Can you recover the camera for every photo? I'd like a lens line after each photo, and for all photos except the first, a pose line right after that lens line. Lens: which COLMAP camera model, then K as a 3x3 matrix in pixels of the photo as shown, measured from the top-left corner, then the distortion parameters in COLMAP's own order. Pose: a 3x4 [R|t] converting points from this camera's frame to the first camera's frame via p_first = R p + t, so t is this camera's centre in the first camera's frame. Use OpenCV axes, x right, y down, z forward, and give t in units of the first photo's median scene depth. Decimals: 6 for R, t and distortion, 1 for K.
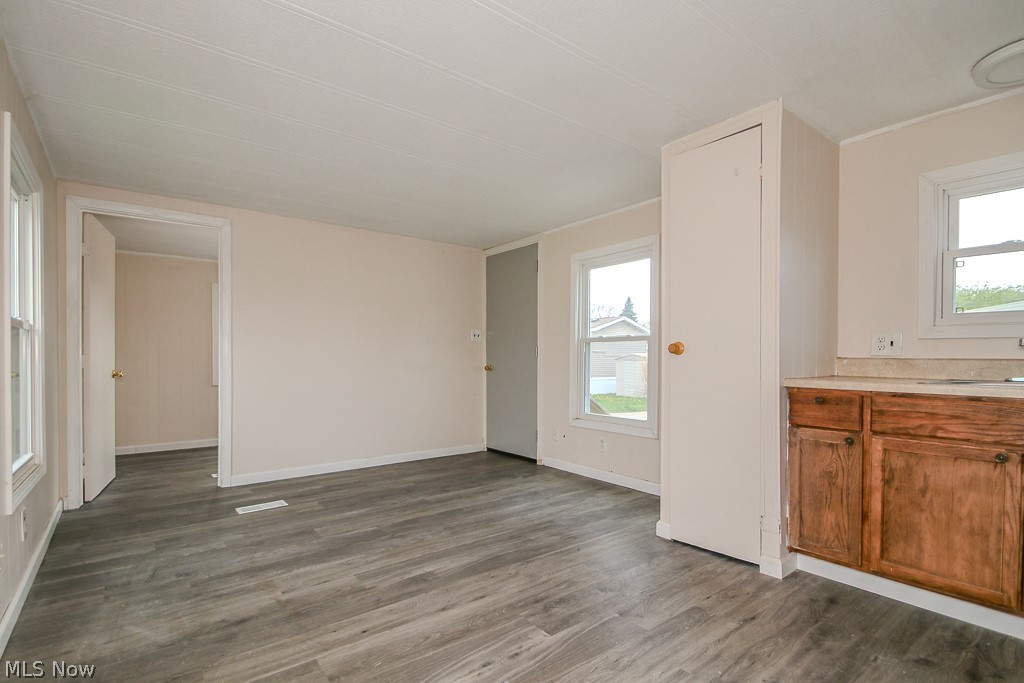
lens RADIAL K [[481.9, 0, 502.5], [0, 481.9, 369.4], [0, 0, 1]] dist [0.025951, -0.023307]
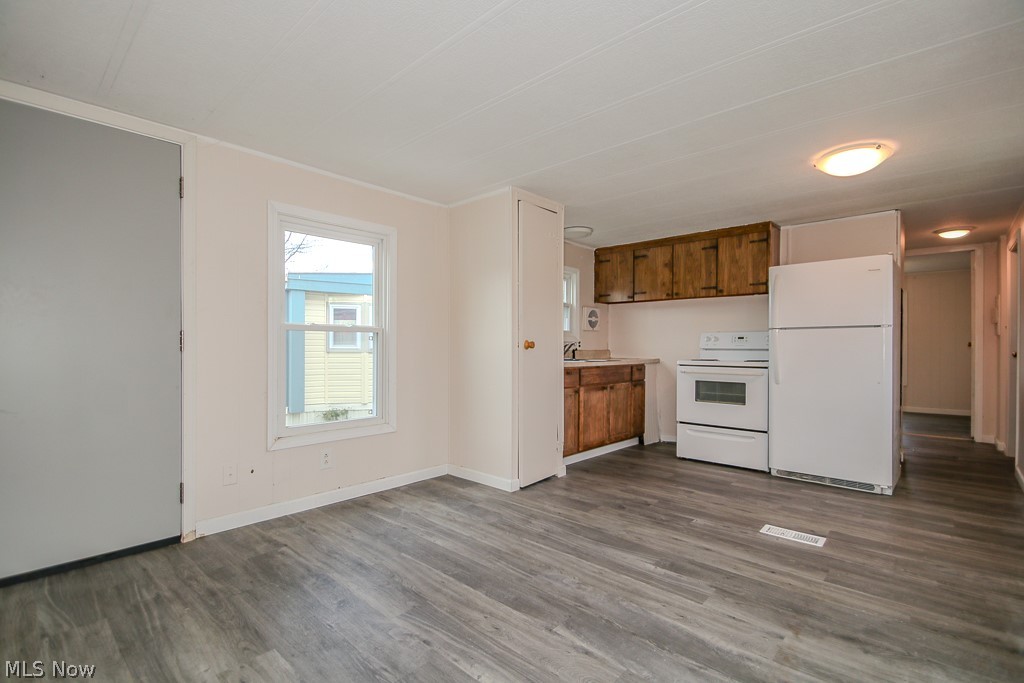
lens RADIAL K [[474.0, 0, 507.9], [0, 474.0, 347.7], [0, 0, 1]] dist [0.022921, -0.018451]
pose [[-0.172915, -0.009203, 0.984894, -0.847147], [0.015642, 0.999805, 0.012088, -0.046421], [-0.984812, 0.017496, -0.172738, 1.147944]]
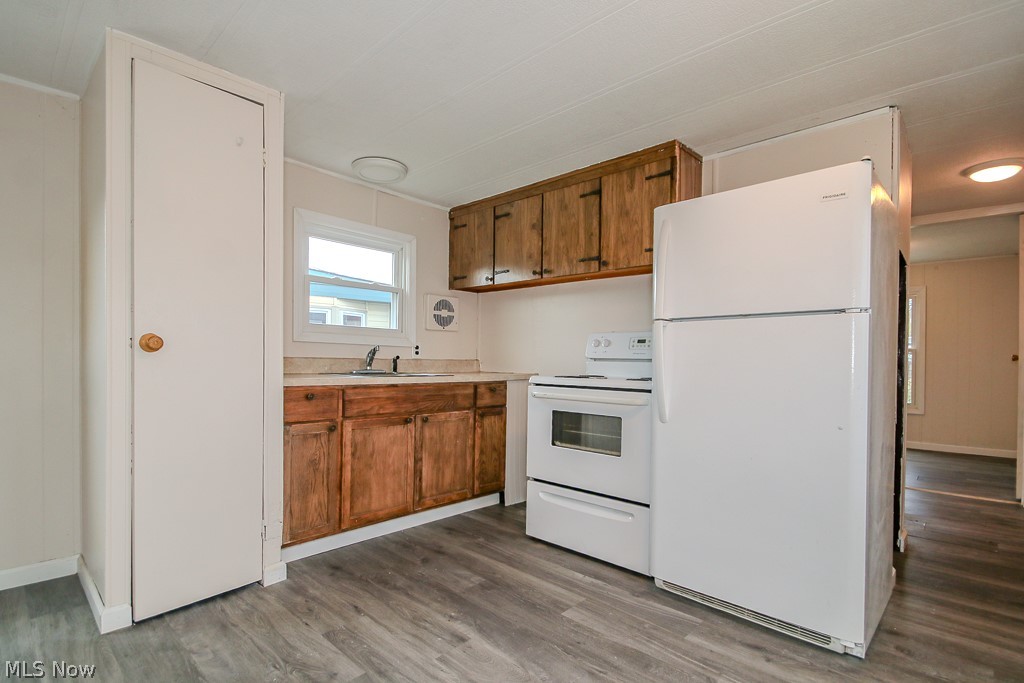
lens RADIAL K [[492.1, 0, 502.0], [0, 492.1, 362.2], [0, 0, 1]] dist [0.003517, 0.000113]
pose [[-0.154737, -0.013907, 0.987858, -0.373698], [0.004239, 0.999882, 0.014740, -0.020797], [-0.987947, 0.006468, -0.154660, 0.546214]]
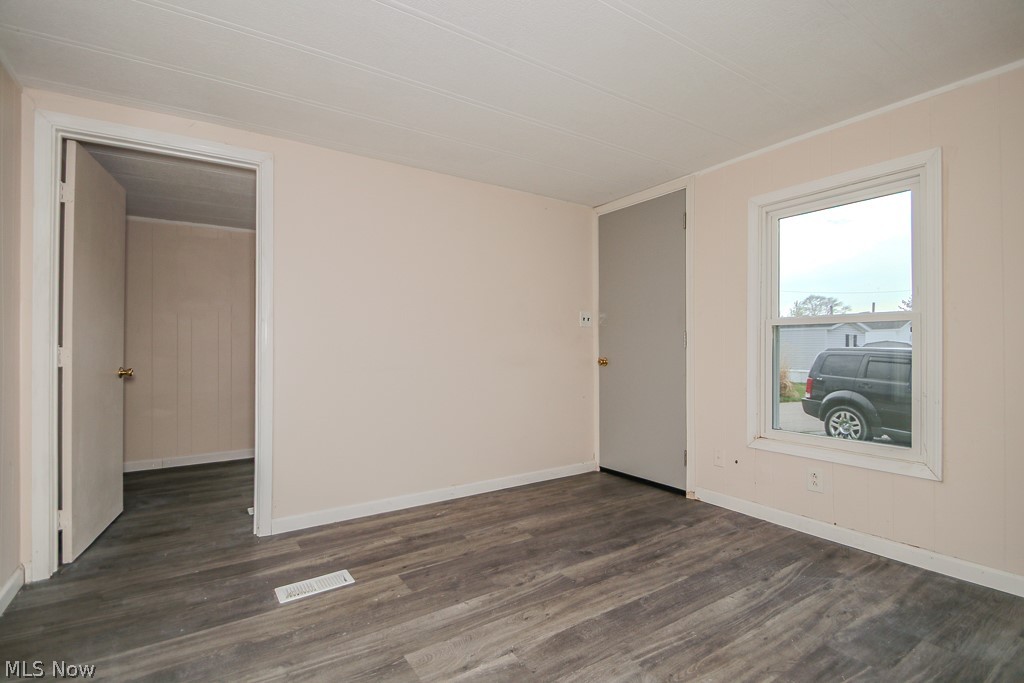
lens RADIAL K [[474.0, 0, 507.9], [0, 474.0, 347.7], [0, 0, 1]] dist [0.022921, -0.018451]
pose [[0.997564, -0.004017, -0.069648, -0.225205], [0.002518, 0.999763, -0.021610, -0.016507], [0.069718, 0.021382, 0.997338, 0.437683]]
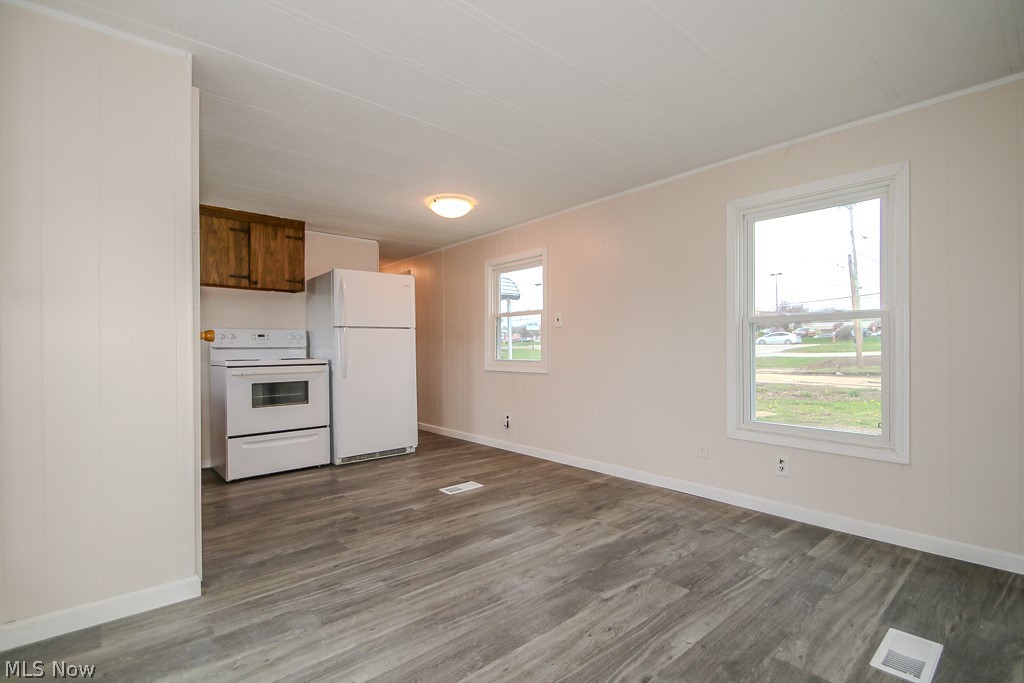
lens RADIAL K [[474.0, 0, 507.9], [0, 474.0, 347.7], [0, 0, 1]] dist [0.022921, -0.018451]
pose [[-0.998185, 0.006188, -0.059909, -0.089536], [0.005182, 0.999843, 0.016941, -0.031238], [0.060004, 0.016600, -0.998060, 1.627510]]
